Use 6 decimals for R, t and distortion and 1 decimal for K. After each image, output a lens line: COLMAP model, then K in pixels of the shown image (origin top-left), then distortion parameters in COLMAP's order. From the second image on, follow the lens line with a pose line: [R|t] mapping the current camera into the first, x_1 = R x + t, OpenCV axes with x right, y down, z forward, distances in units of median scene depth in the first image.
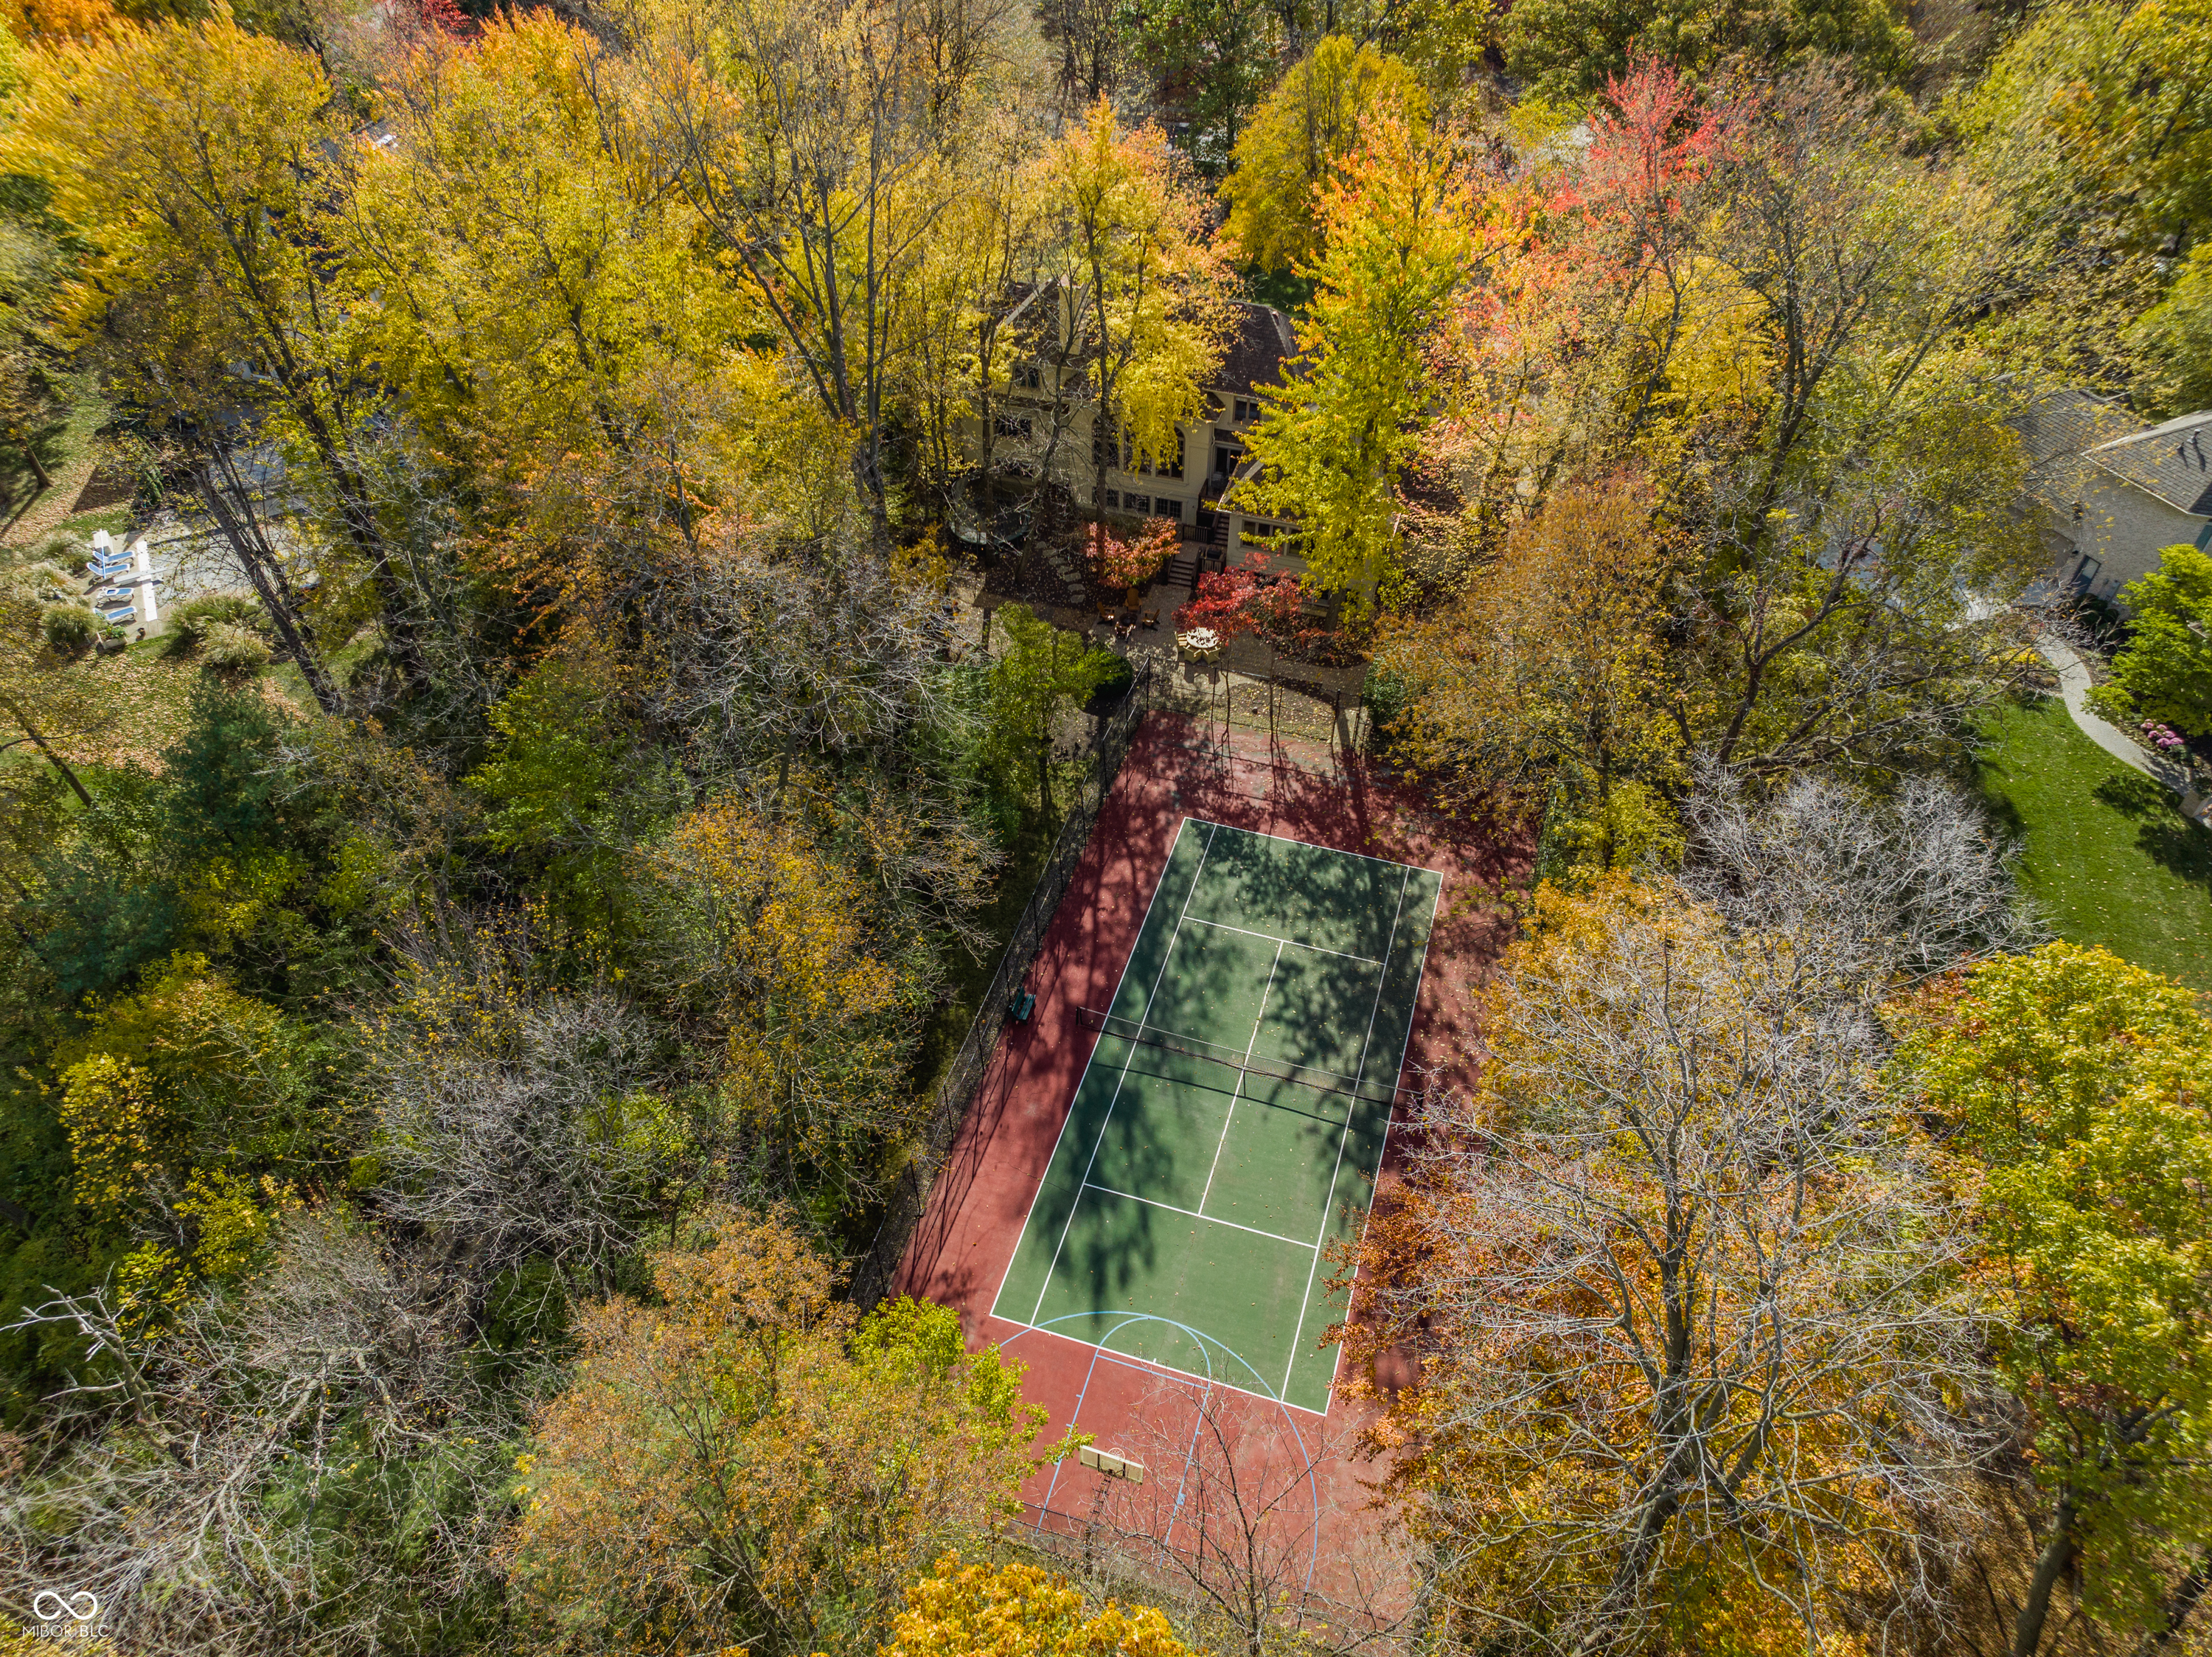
lens RADIAL K [[1544.0, 0, 1108.8], [0, 1544.0, 838.2], [0, 0, 1]] dist [0.002707, -0.001202]
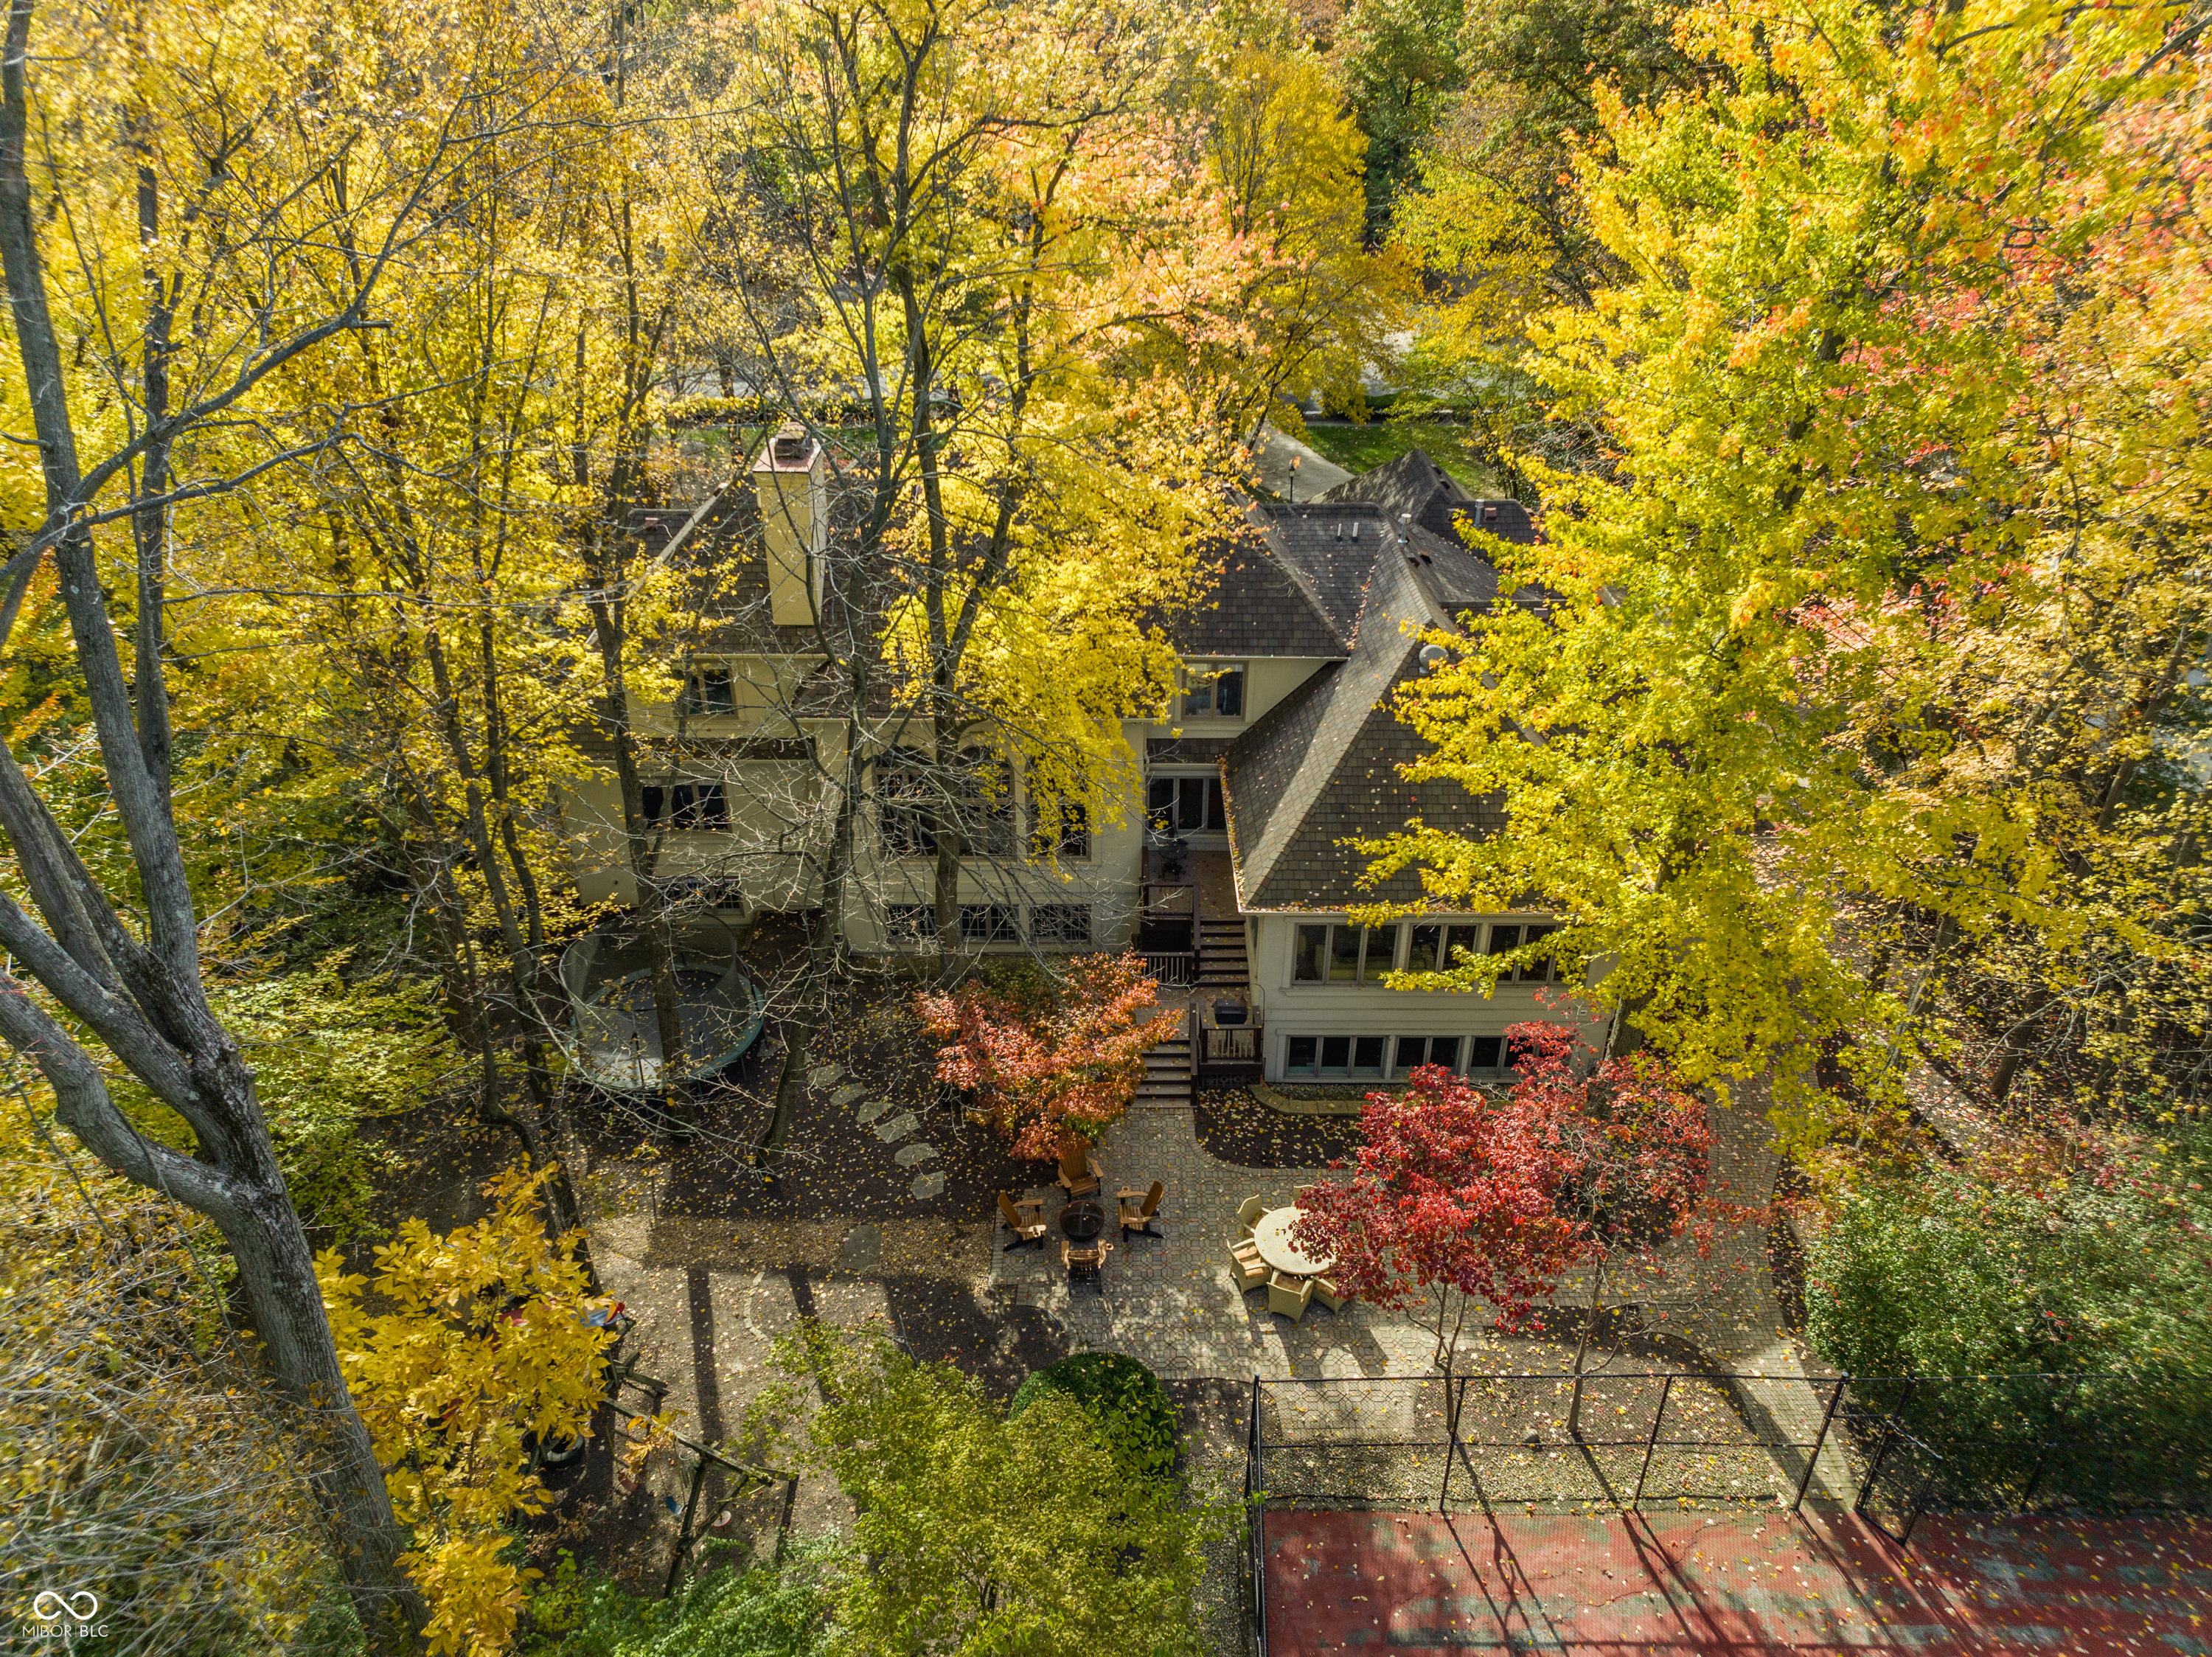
lens RADIAL K [[1544.0, 0, 1113.6], [0, 1544.0, 818.5], [0, 0, 1]] dist [0.002707, -0.001202]
pose [[0.951686, -0.143031, 0.271728, -0.073602], [0.204670, 0.955137, -0.214064, -0.160111], [-0.228920, 0.259336, 0.938265, 0.630533]]
